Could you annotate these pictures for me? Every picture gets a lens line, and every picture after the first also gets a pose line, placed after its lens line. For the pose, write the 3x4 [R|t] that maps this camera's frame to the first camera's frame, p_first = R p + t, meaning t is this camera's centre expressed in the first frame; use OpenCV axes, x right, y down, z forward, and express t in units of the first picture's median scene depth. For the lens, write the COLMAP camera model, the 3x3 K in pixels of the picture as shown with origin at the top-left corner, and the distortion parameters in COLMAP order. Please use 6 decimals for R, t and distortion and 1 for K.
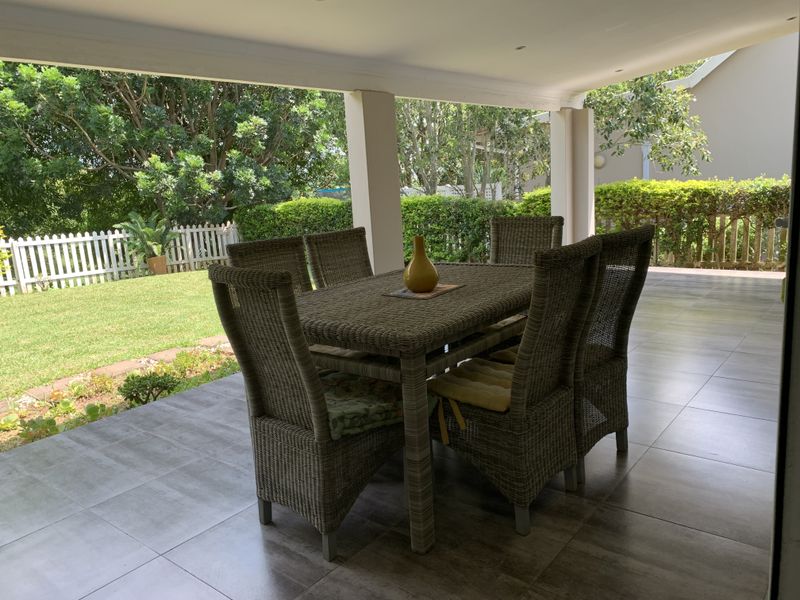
lens RADIAL K [[607.2, 0, 399.8], [0, 607.2, 288.2], [0, 0, 1]] dist [0.034976, -0.053996]
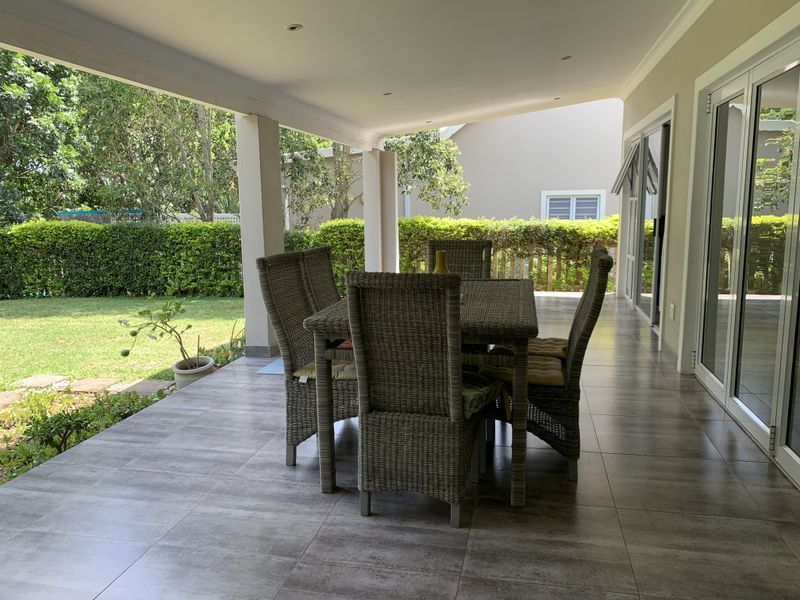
lens RADIAL K [[603.0, 0, 400.0], [0, 603.0, 300.0], [0, 0, 1]] dist [0.082933, -0.135610]
pose [[0.887628, -0.020862, 0.460089, -0.315397], [0.036848, 0.998988, -0.025793, 0.017816], [-0.459085, 0.039848, 0.887498, 0.003529]]
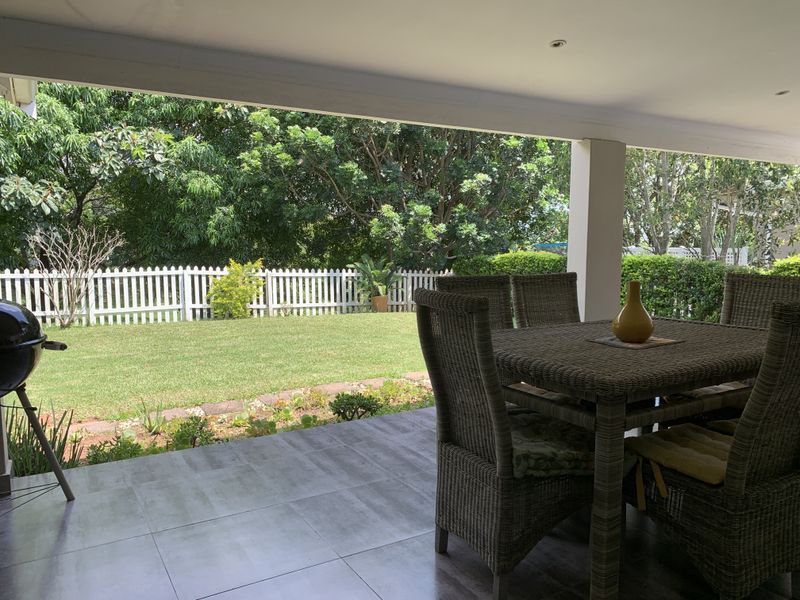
lens RADIAL K [[603.0, 0, 400.0], [0, 603.0, 300.0], [0, 0, 1]] dist [0.082933, -0.135610]
pose [[0.935342, 0.092930, -0.341321, 0.009441], [-0.116903, 0.991869, -0.050304, 0.016568], [0.333871, 0.086953, 0.938600, 0.004237]]
